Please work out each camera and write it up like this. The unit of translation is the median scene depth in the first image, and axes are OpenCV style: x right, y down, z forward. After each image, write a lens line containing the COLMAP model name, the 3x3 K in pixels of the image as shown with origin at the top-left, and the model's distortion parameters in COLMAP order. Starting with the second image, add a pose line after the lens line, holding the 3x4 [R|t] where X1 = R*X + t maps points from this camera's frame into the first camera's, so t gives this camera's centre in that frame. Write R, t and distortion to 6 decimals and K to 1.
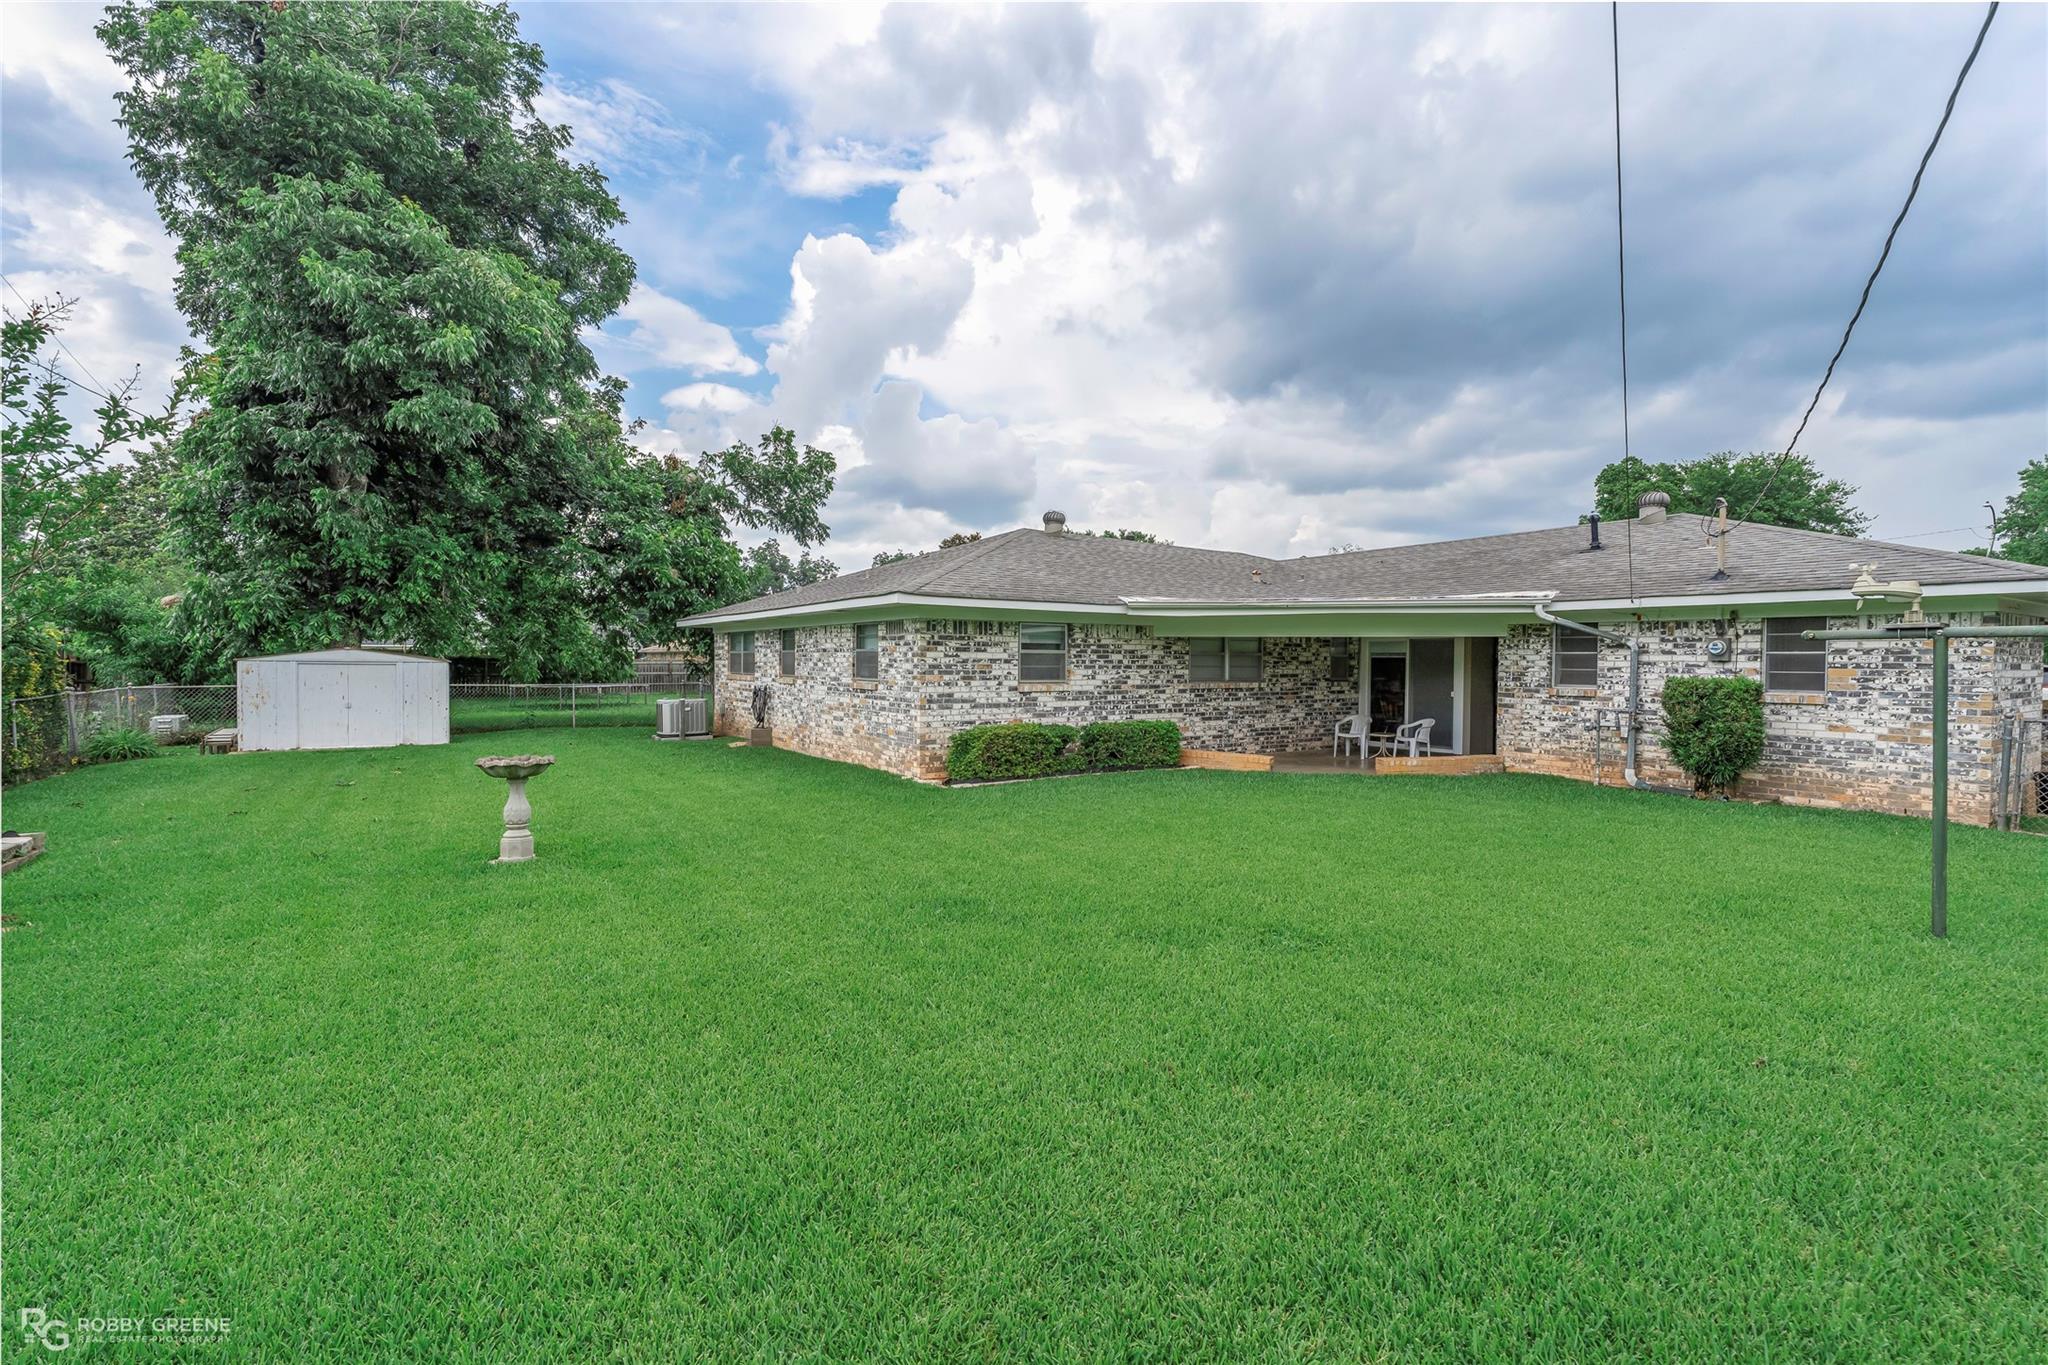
lens RADIAL K [[888.2, 0, 1024.0], [0, 888.2, 682.5], [0, 0, 1]] dist [-0.029257, 0.010278]
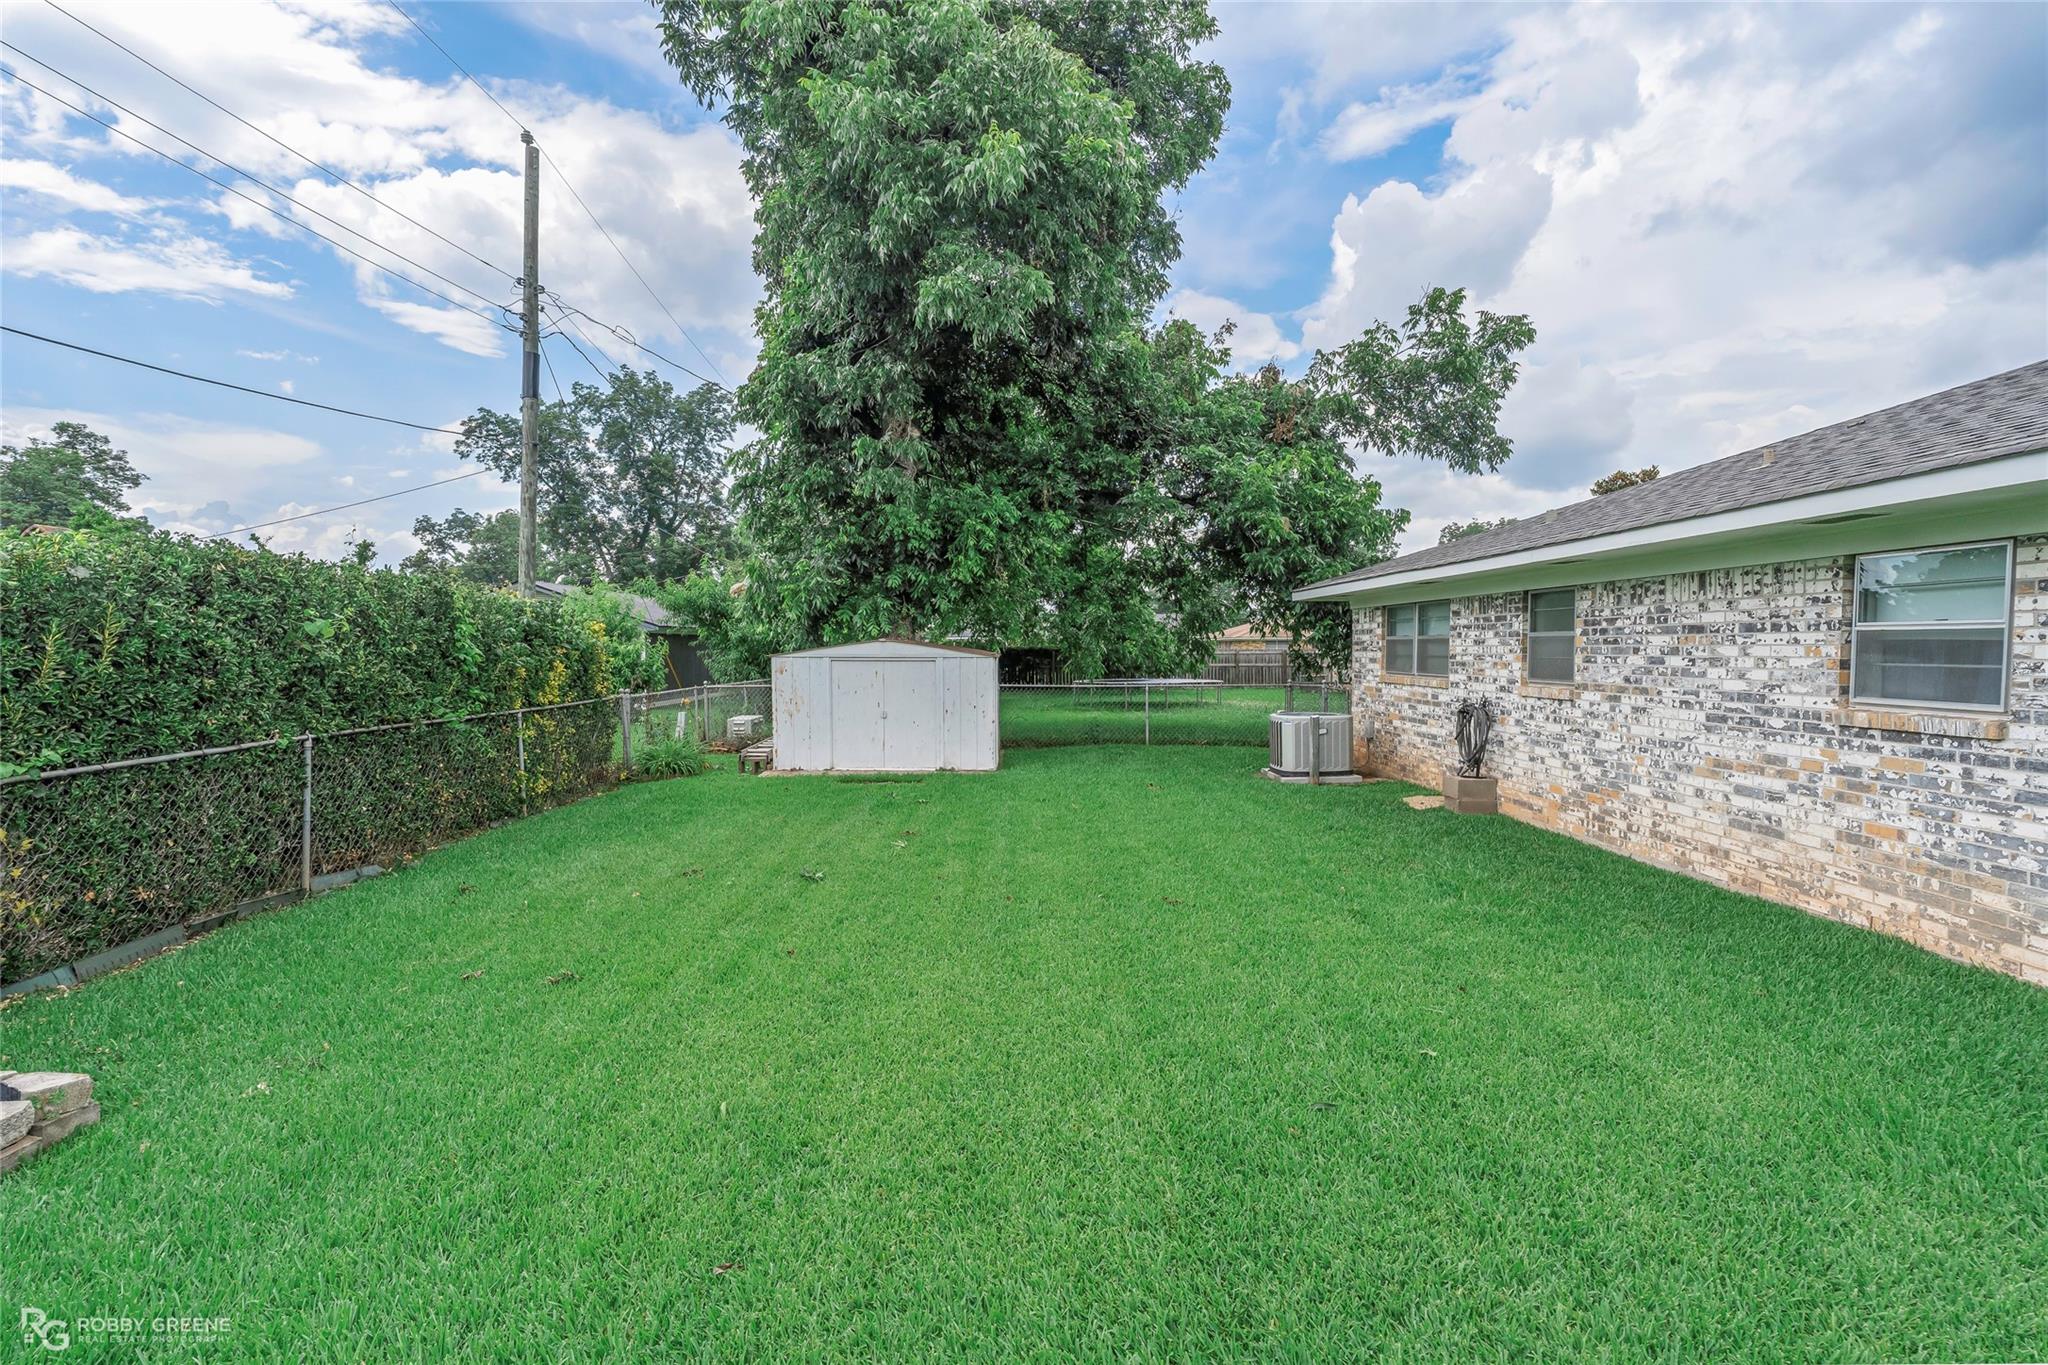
lens RADIAL K [[888.2, 0, 1024.0], [0, 888.2, 682.5], [0, 0, 1]] dist [-0.029257, 0.010278]
pose [[0.832609, 0.012211, -0.553726, -0.178838], [-0.005157, 0.999885, 0.014295, -0.009918], [0.553837, -0.009047, 0.832576, 0.313228]]
